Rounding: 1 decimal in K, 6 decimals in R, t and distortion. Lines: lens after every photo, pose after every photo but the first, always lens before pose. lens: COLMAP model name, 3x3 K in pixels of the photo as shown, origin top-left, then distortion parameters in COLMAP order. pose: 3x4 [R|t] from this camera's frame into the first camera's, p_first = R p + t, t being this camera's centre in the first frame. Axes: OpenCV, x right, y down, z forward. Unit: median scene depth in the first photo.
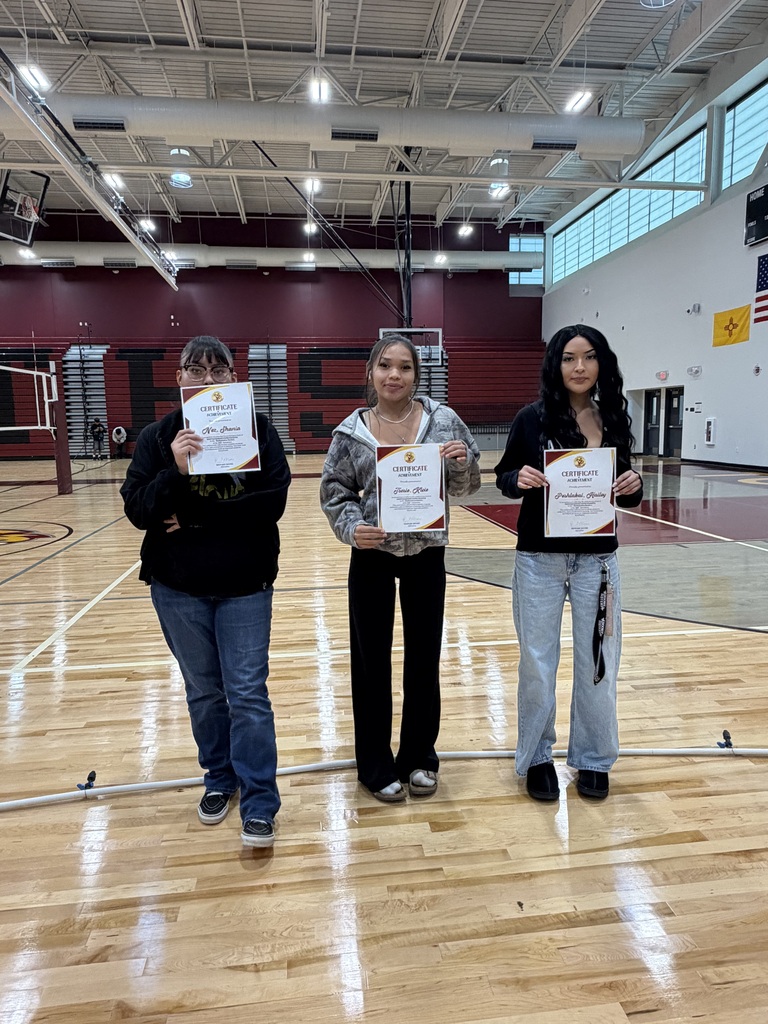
lens RADIAL K [[670.0, 0, 382.6], [0, 670.0, 510.1], [0, 0, 1]] dist [-0.005114, 0.002918]
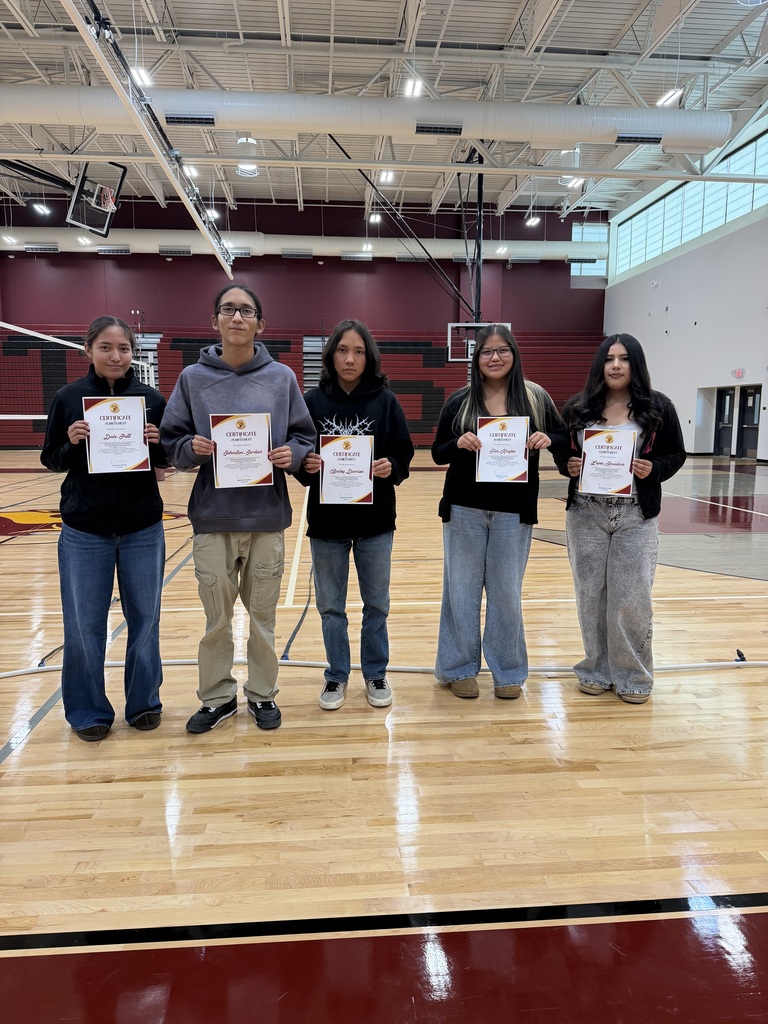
lens RADIAL K [[716.8, 0, 377.9], [0, 716.8, 512.1], [0, 0, 1]] dist [0.028658, -0.039015]
pose [[0.999087, 0.021290, -0.037049, -0.071714], [-0.021280, 0.999773, 0.000661, 0.012453], [0.037054, 0.000128, 0.999313, -0.072011]]
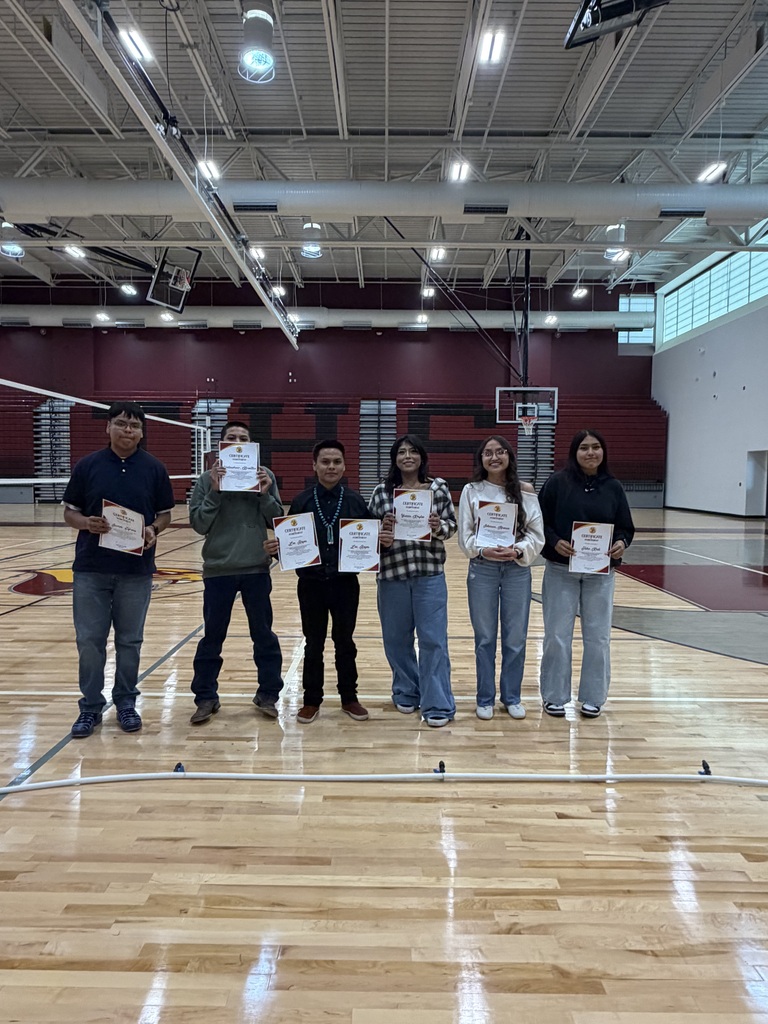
lens RADIAL K [[670.0, 0, 374.5], [0, 670.0, 509.6], [0, 0, 1]] dist [-0.005114, 0.002918]
pose [[0.990584, 0.031795, -0.133162, -0.053075], [-0.041937, 0.996371, -0.074065, 0.000251], [0.130324, 0.078952, 0.988323, -0.030054]]
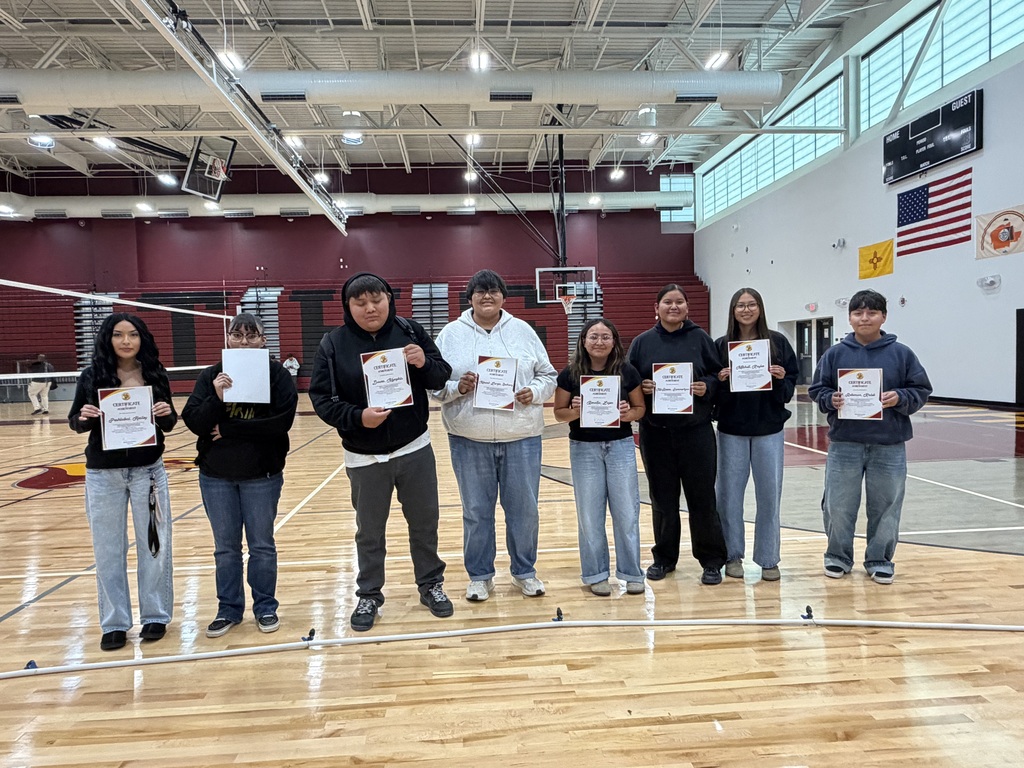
lens RADIAL K [[670.0, 0, 502.9], [0, 670.0, 388.6], [0, 0, 1]] dist [-0.005114, 0.002918]
pose [[0.998268, -0.010070, -0.057955, 0.003390], [0.005423, 0.996797, -0.079790, 0.003567], [0.058573, 0.079338, 0.995125, -0.048196]]
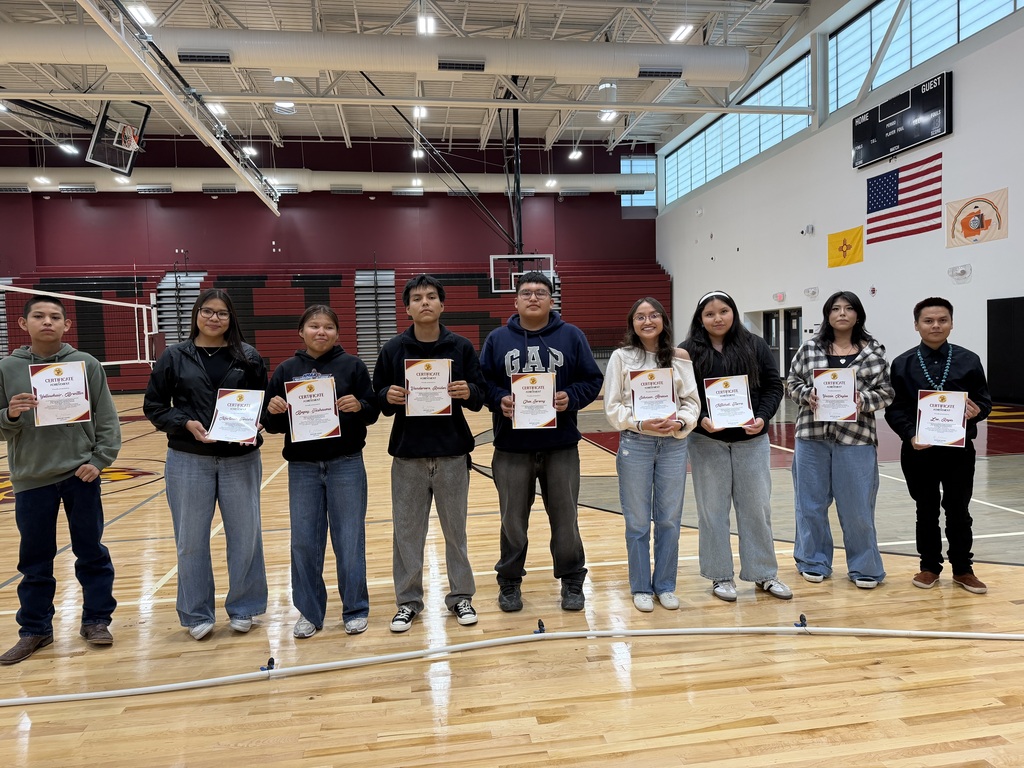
lens RADIAL K [[716.8, 0, 513.4], [0, 716.8, 381.0], [0, 0, 1]] dist [0.028658, -0.039015]
pose [[0.999556, -0.016546, 0.024773, 0.001354], [0.018524, 0.996469, -0.081894, 0.000157], [-0.023330, 0.082317, 0.996333, -0.033521]]
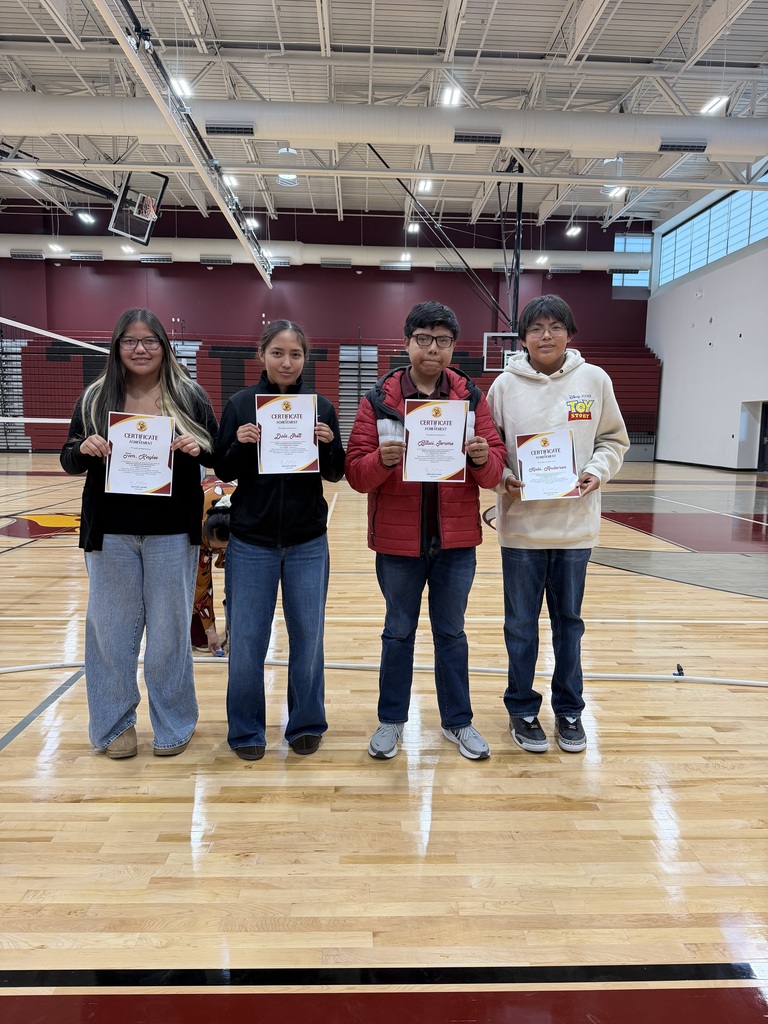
lens RADIAL K [[716.8, 0, 380.1], [0, 716.8, 510.9], [0, 0, 1]] dist [0.028658, -0.039015]
pose [[0.995371, 0.041787, -0.086545, -0.062107], [-0.043019, 0.998997, -0.012413, 0.011371], [0.085939, 0.016079, 0.996171, -0.062516]]
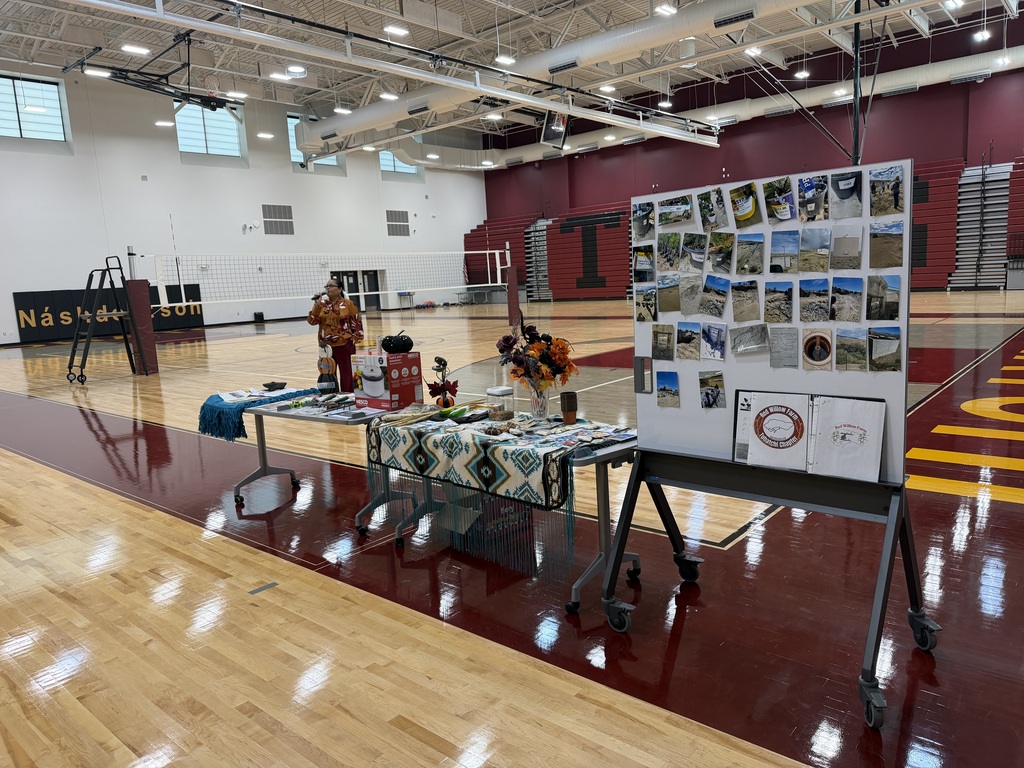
lens RADIAL K [[716.8, 0, 504.7], [0, 716.8, 392.1], [0, 0, 1]] dist [0.028658, -0.039015]
pose [[0.659134, 0.099354, -0.745433, 0.597524], [-0.053899, 0.994926, 0.084948, -0.008499], [0.750091, -0.015814, 0.661145, -0.101419]]
